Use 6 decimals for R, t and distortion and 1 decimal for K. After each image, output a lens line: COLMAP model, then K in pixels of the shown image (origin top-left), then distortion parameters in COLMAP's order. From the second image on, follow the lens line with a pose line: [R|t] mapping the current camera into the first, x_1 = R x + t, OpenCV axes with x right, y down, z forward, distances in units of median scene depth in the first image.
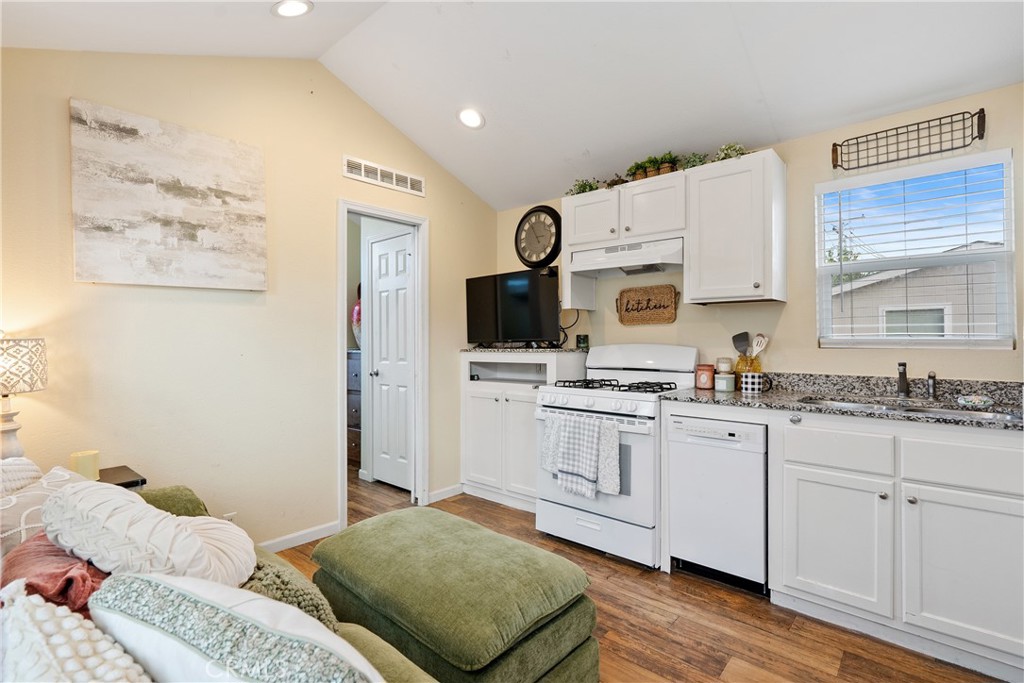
lens RADIAL K [[468.4, 0, 513.8], [0, 468.4, 332.0], [0, 0, 1]] dist [-0.005099, 0.000287]
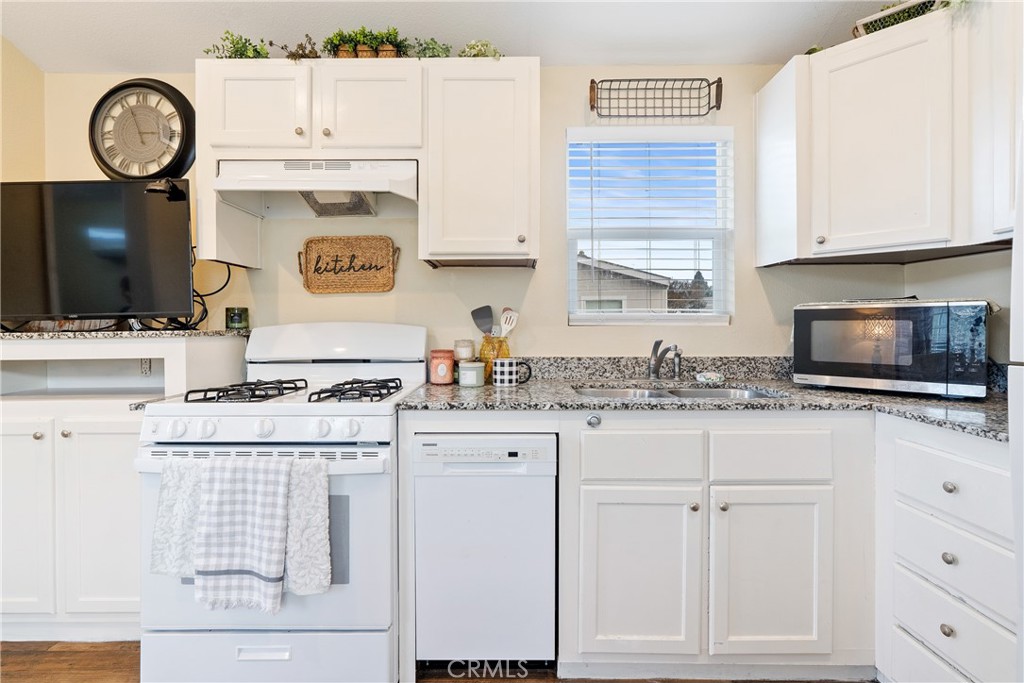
lens RADIAL K [[468.4, 0, 513.8], [0, 468.4, 332.0], [0, 0, 1]] dist [-0.005099, 0.000287]
pose [[0.755293, -0.008232, 0.655336, 0.027618], [-0.010137, 0.999655, 0.024240, 0.025183], [-0.655309, -0.024951, 0.754949, 0.413346]]
